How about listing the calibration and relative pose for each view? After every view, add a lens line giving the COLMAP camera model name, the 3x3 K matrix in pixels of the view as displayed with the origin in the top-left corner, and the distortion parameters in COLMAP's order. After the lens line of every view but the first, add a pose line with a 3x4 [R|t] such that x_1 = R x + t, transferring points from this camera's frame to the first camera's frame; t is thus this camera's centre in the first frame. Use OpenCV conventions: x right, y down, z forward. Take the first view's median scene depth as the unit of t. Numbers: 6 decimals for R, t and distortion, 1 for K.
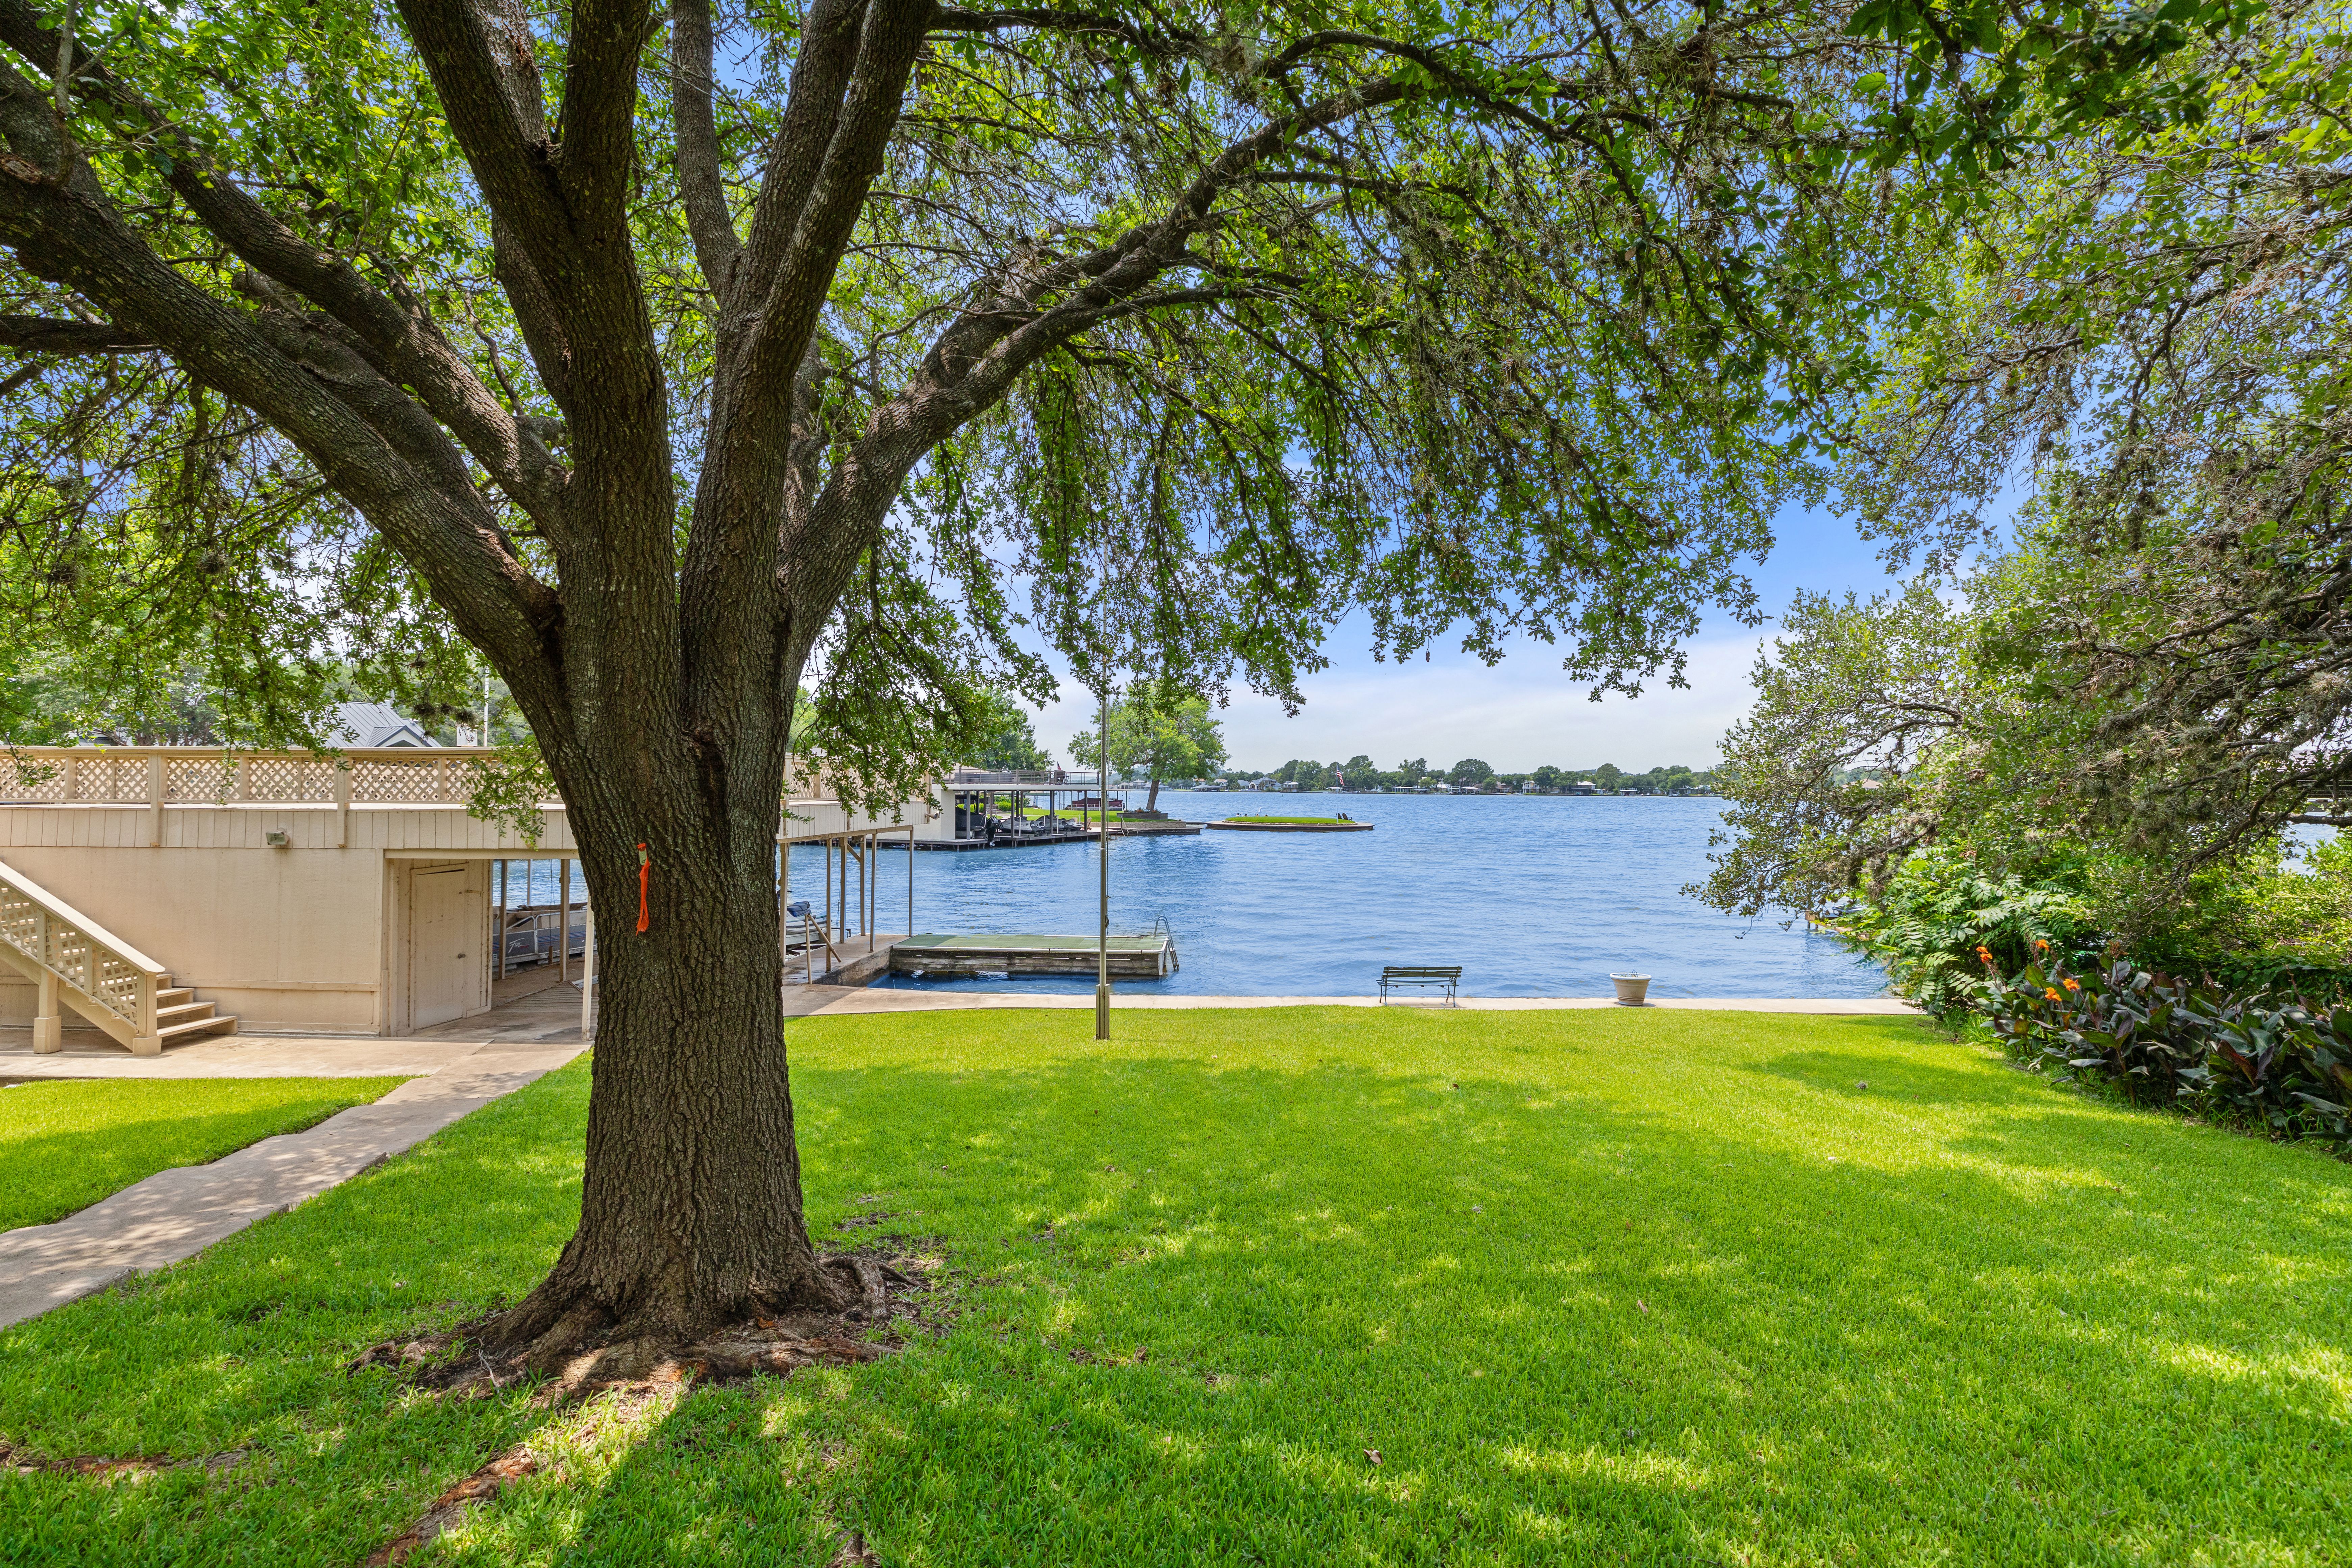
lens RADIAL K [[1010.8, 0, 1176.0], [0, 1010.8, 784.0], [0, 0, 1]] dist [0.001419, -0.000652]
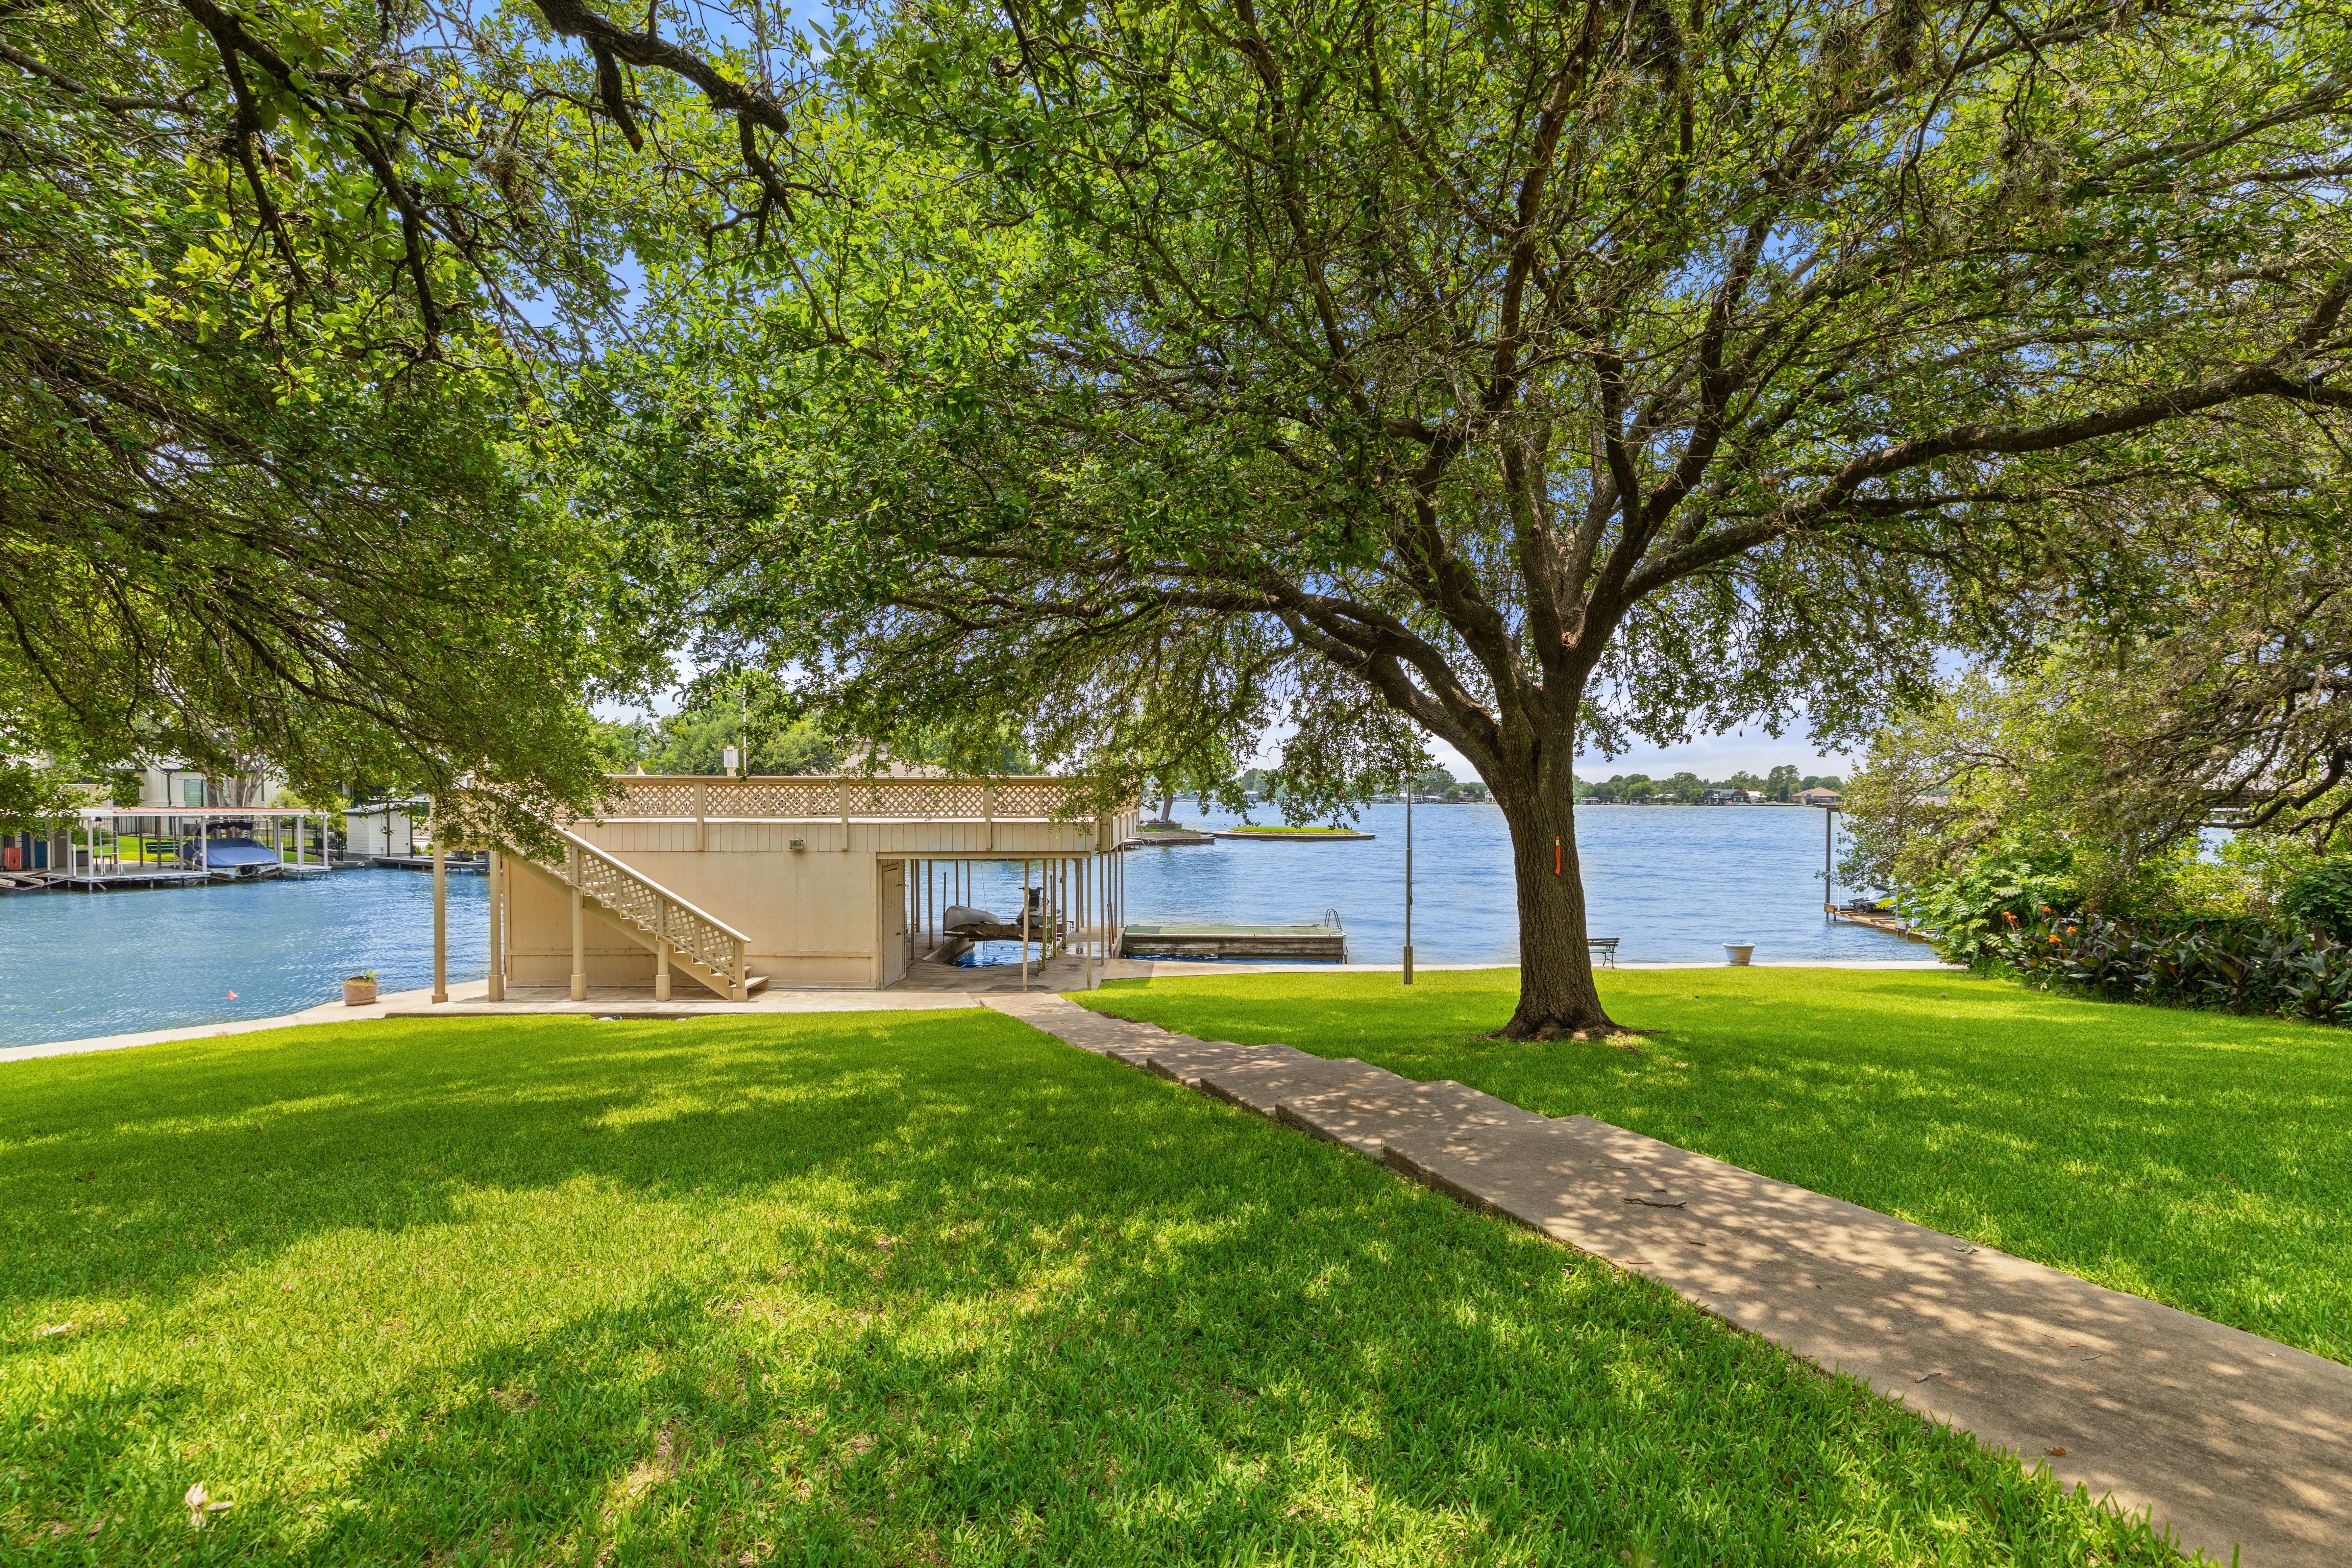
lens RADIAL K [[1054.0, 0, 1187.4], [0, 1054.0, 819.5], [0, 0, 1]] dist [-0.000363, 0.000176]
pose [[0.998113, -0.003443, 0.061313, -0.338037], [0.001908, 0.999684, 0.025068, -0.010028], [-0.061380, -0.024904, 0.997804, -0.316377]]
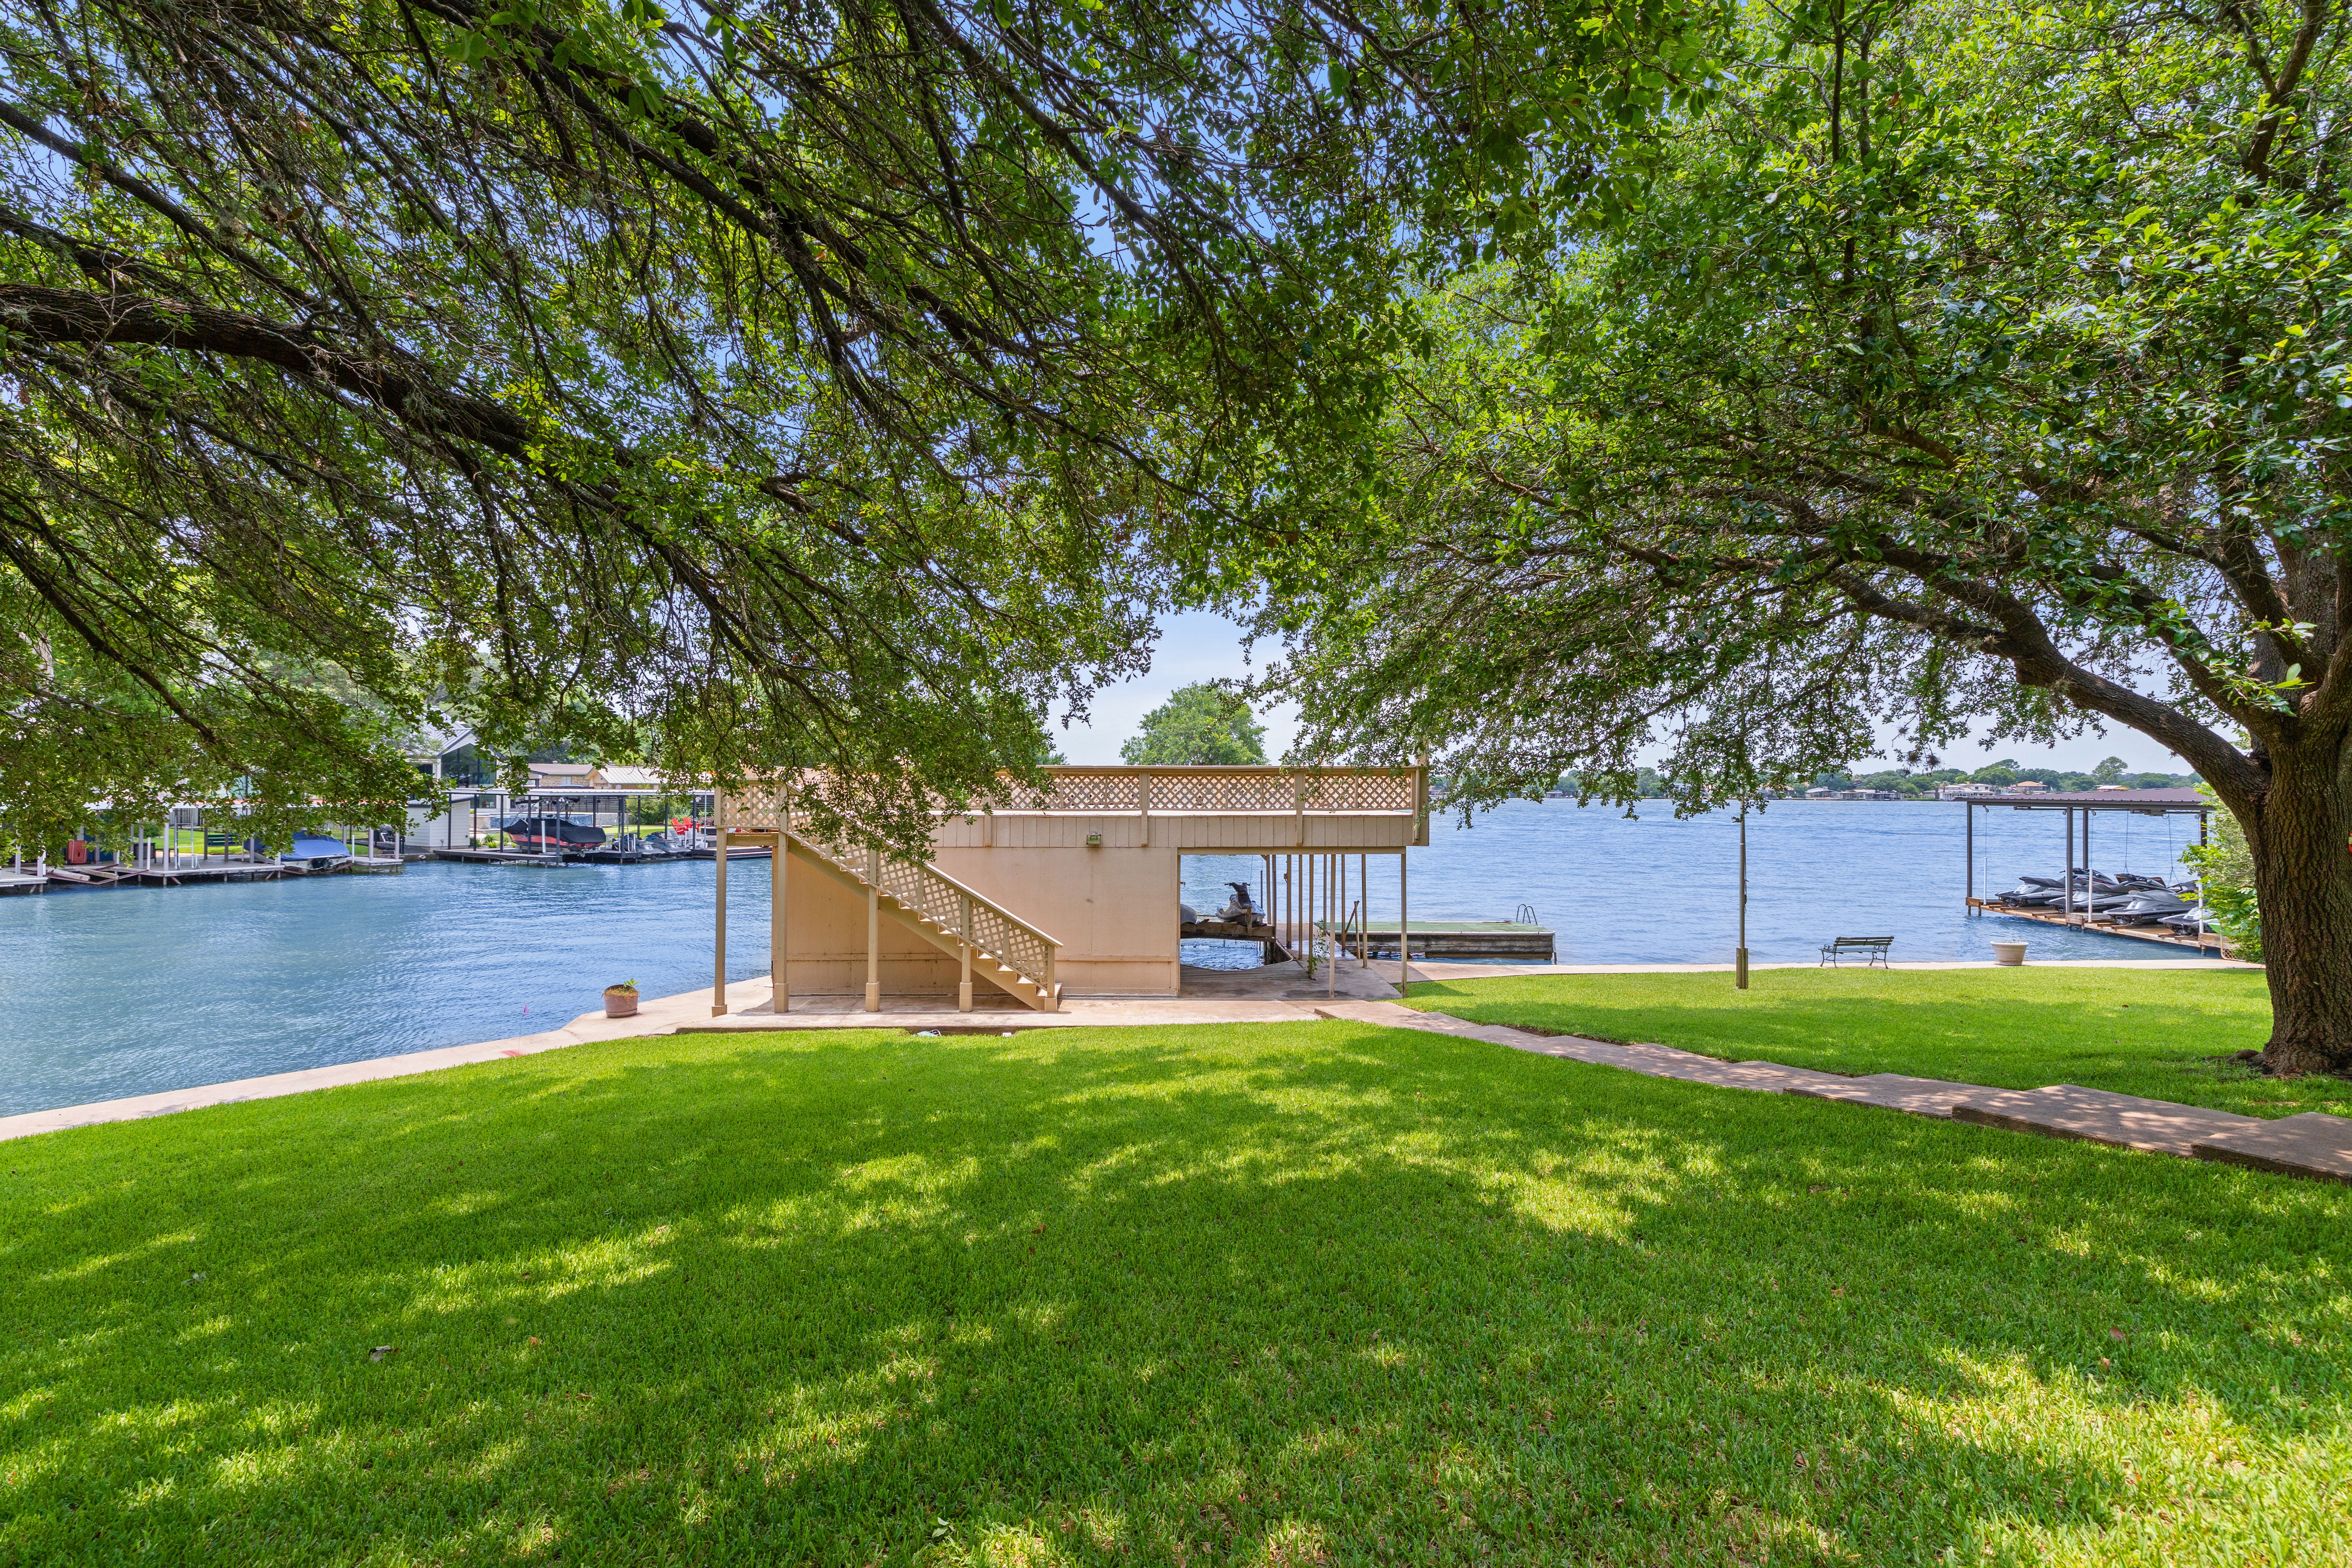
lens RADIAL K [[1017.2, 0, 1176.0], [0, 1017.2, 784.0], [0, 0, 1]] dist [0.001430, -0.000062]
pose [[0.996694, -0.000553, 0.081244, -0.657198], [0.000758, 0.999997, -0.002499, -0.007435], [-0.081242, 0.002552, 0.996691, -0.182634]]
